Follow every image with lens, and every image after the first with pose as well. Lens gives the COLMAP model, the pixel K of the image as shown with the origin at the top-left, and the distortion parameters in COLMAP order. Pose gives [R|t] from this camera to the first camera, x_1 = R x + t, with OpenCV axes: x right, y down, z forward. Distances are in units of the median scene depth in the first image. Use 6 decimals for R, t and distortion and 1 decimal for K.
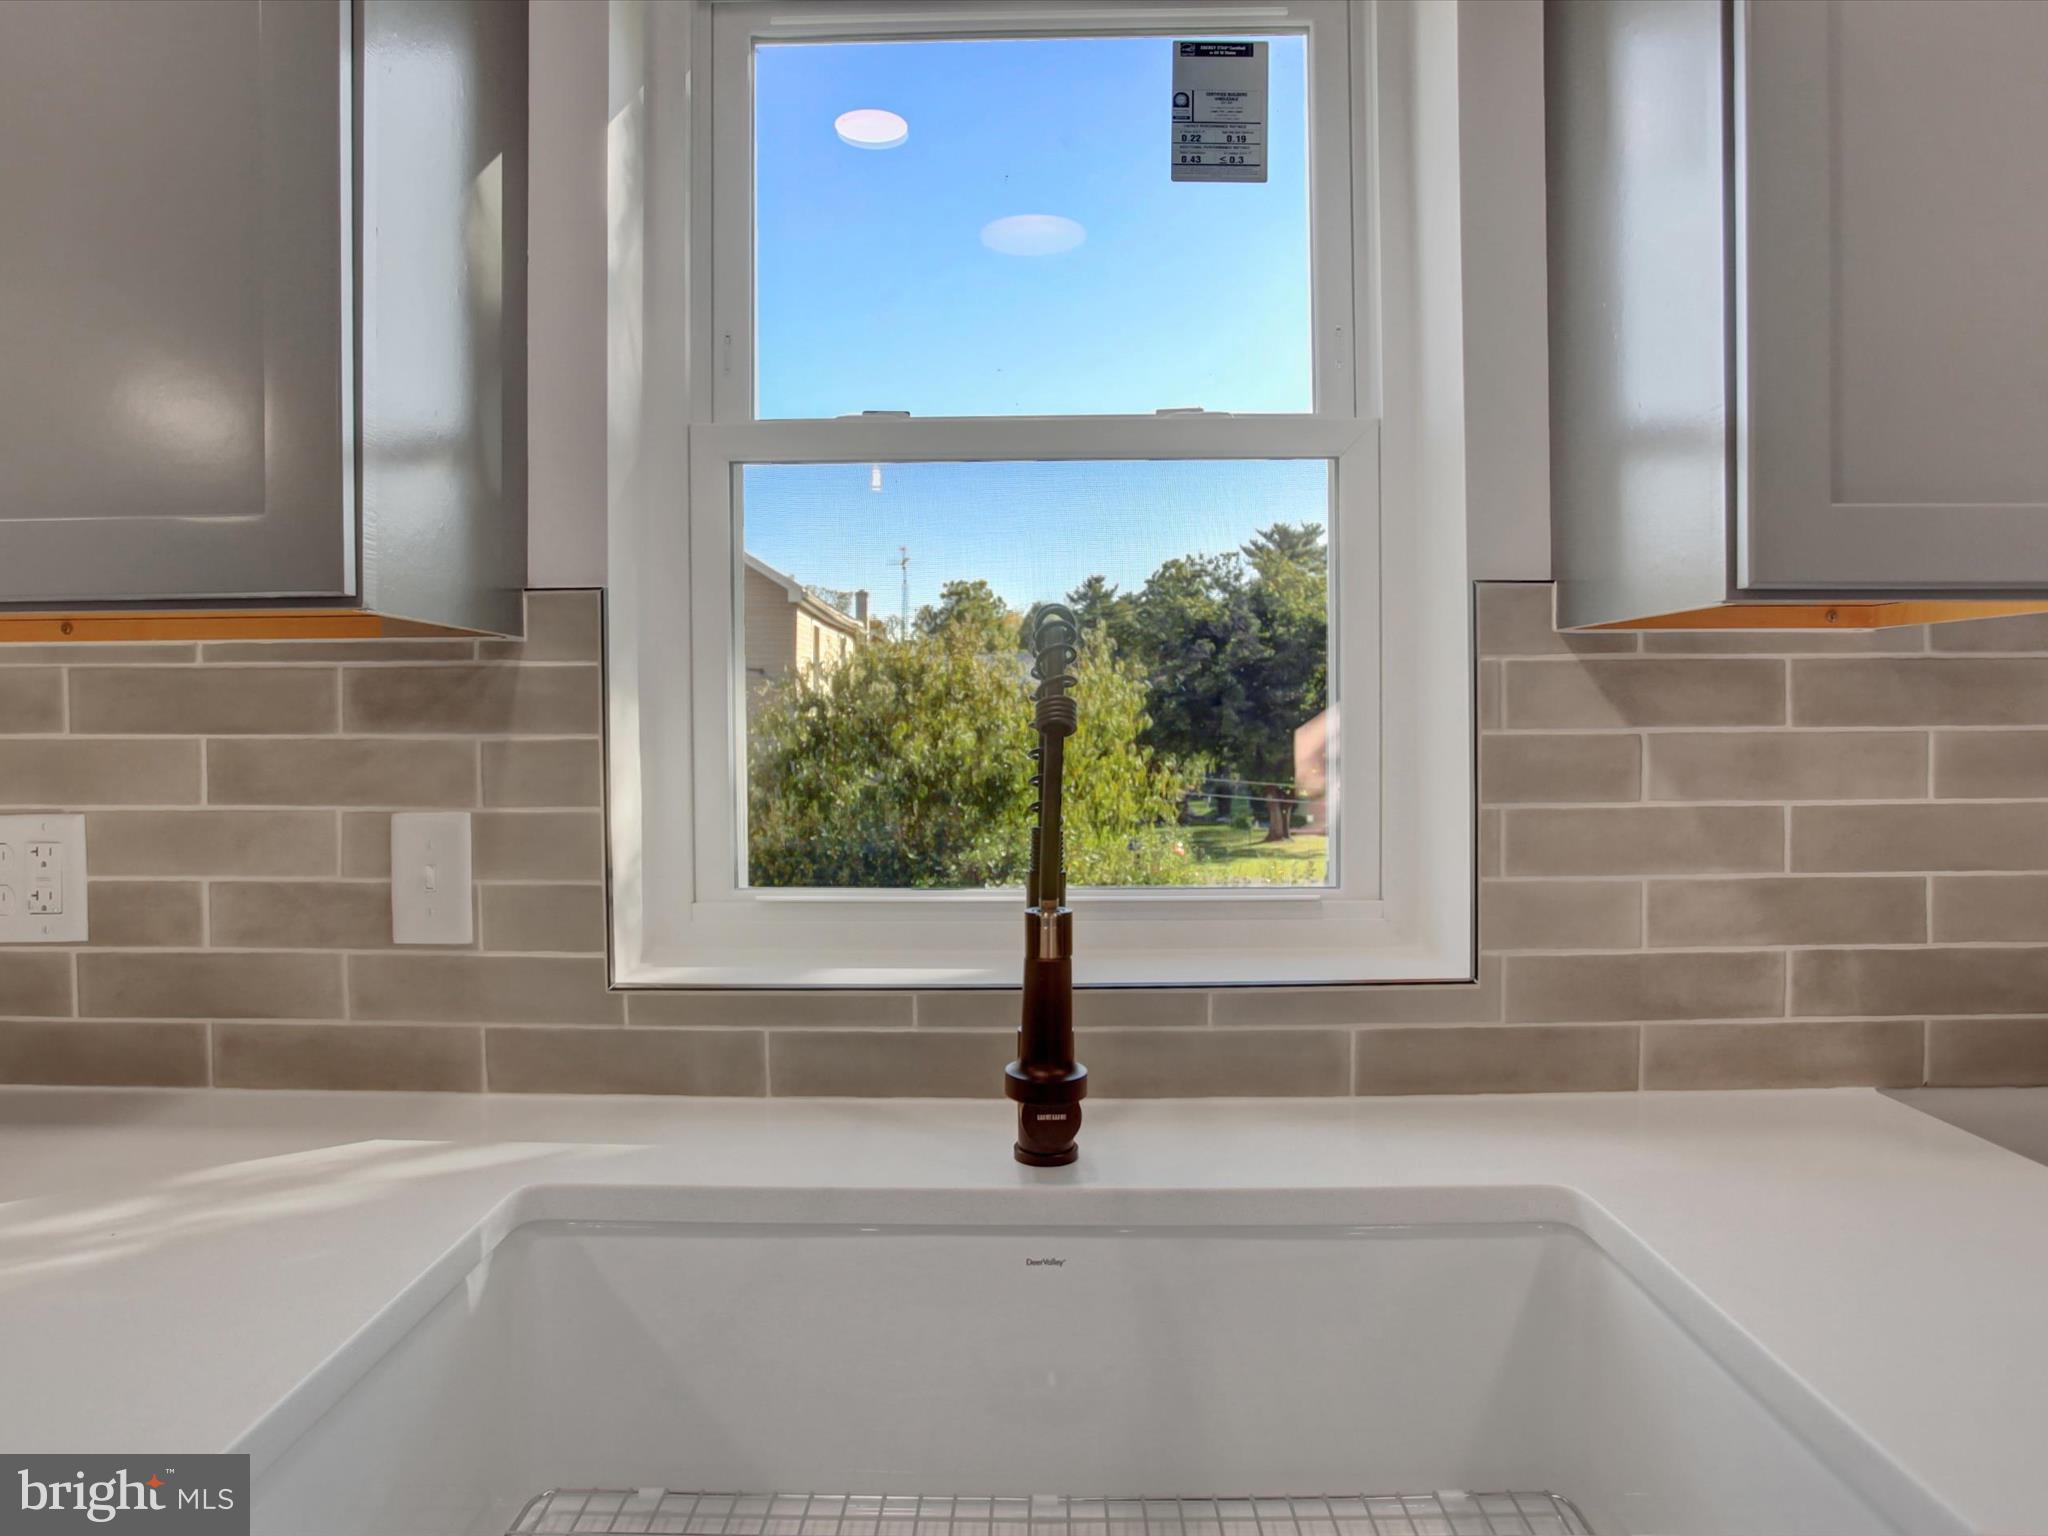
lens RADIAL K [[1335.3, 0, 1024.7], [0, 1335.3, 734.0], [0, 0, 1]] dist [-0.051935, 0.000849]
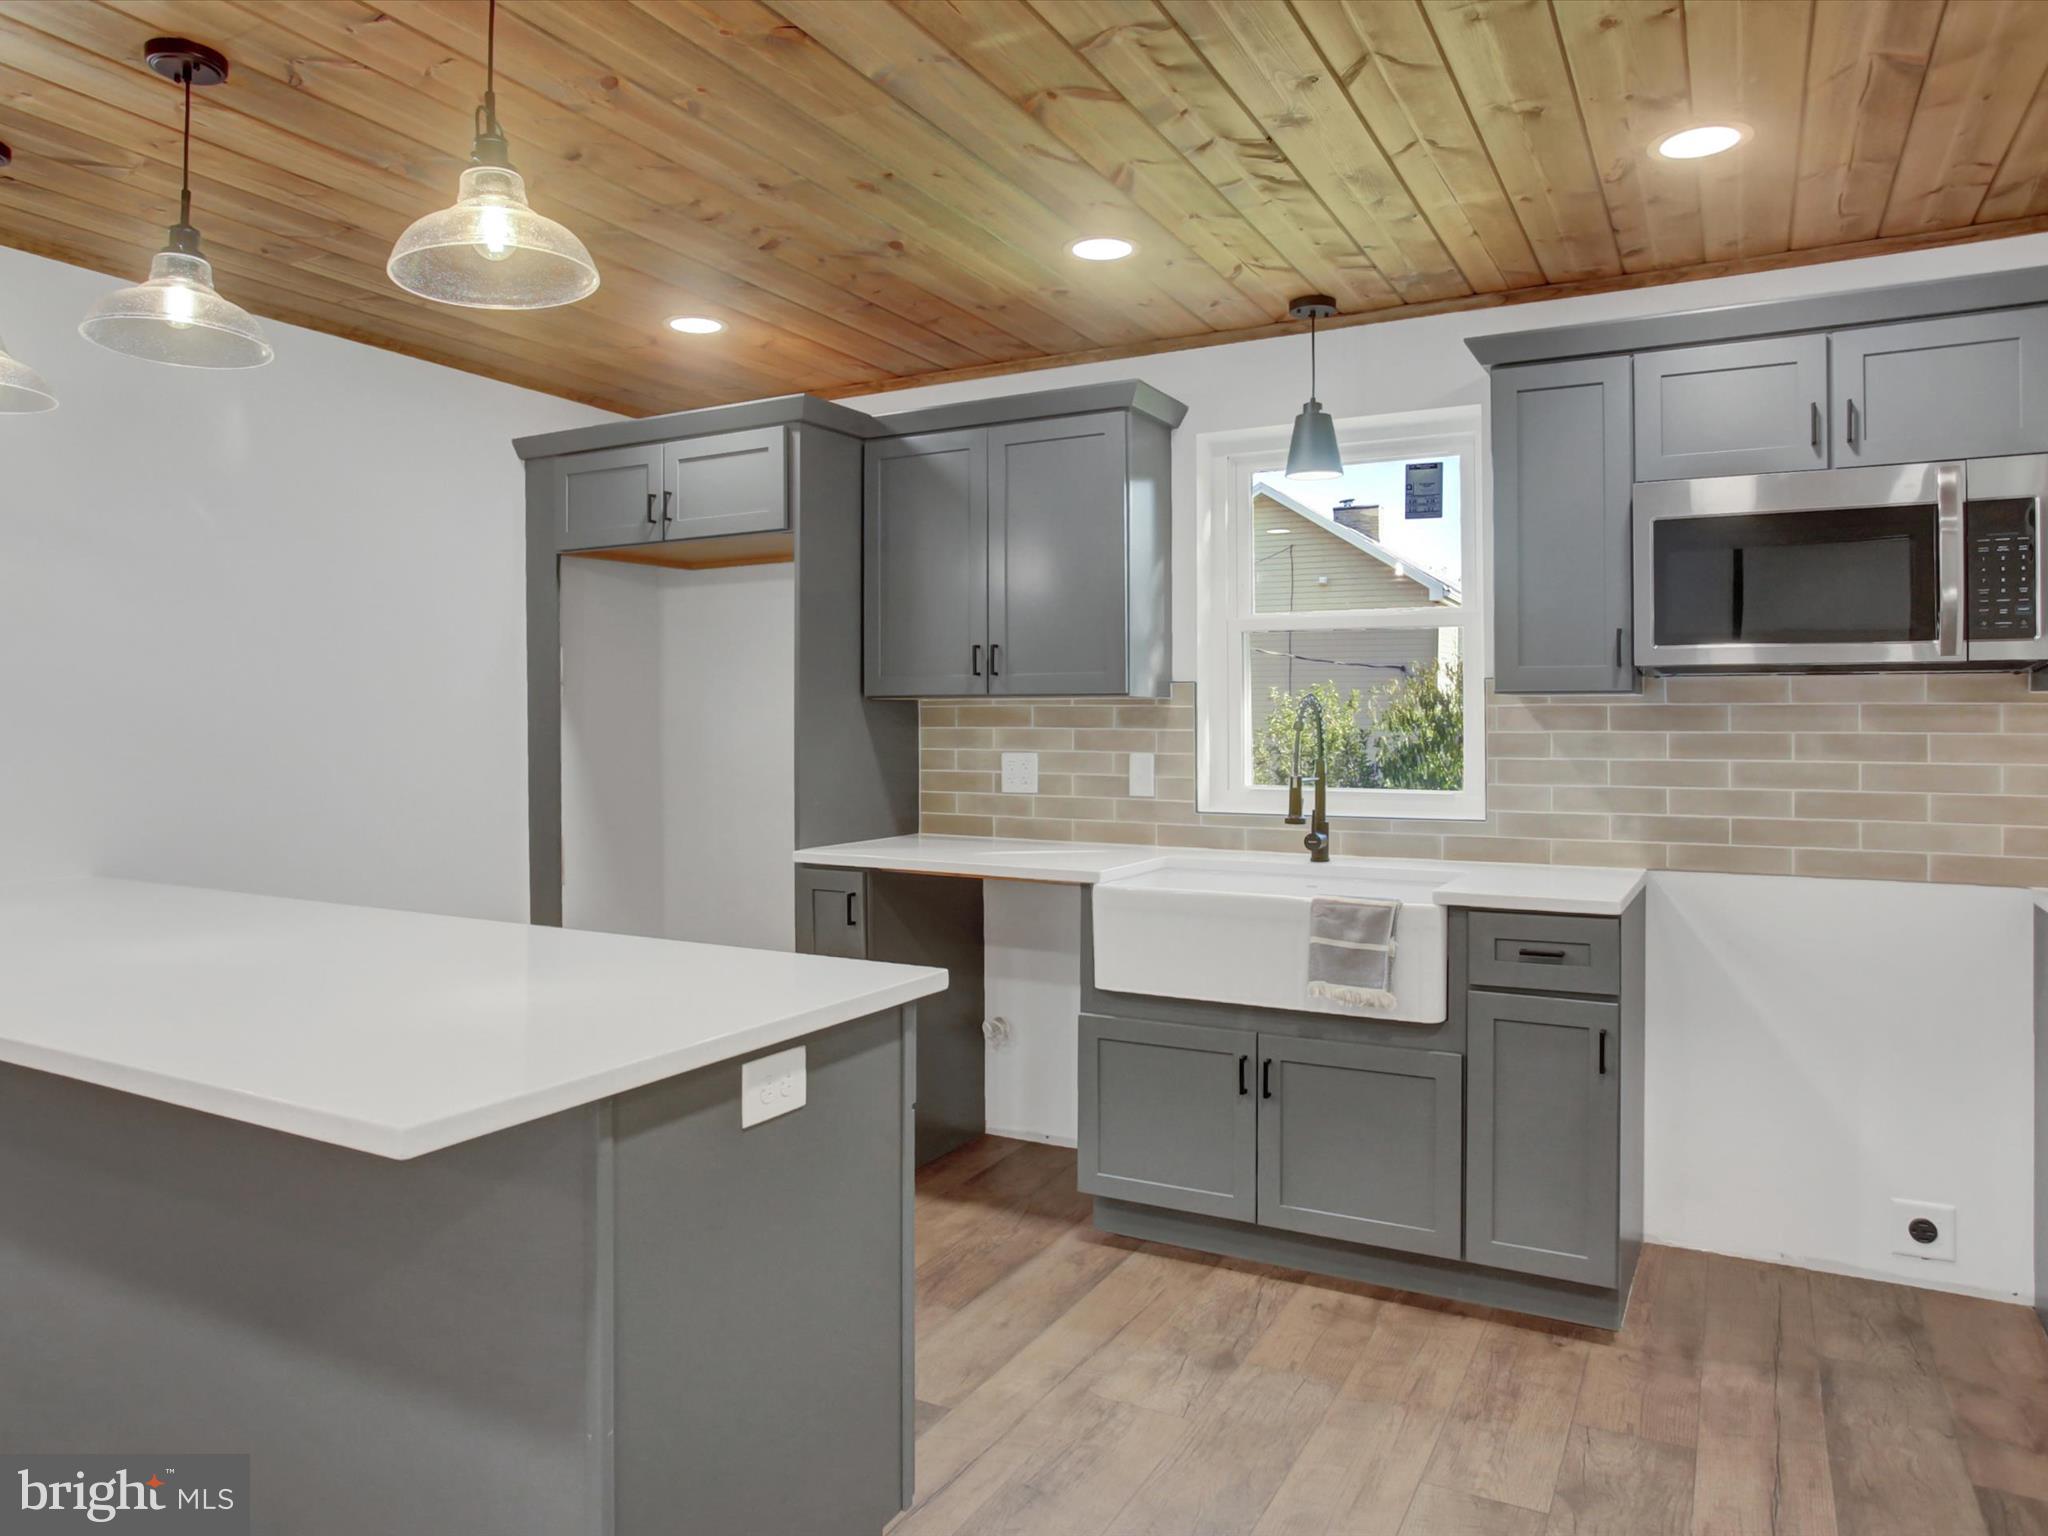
lens RADIAL K [[1335.3, 0, 1024.7], [0, 1335.3, 734.0], [0, 0, 1]] dist [-0.051935, 0.000849]
pose [[0.886903, 0.012236, -0.461793, 0.753740], [-0.010397, 0.999925, 0.006527, -0.004458], [0.461838, -0.000987, 0.886964, -1.905214]]
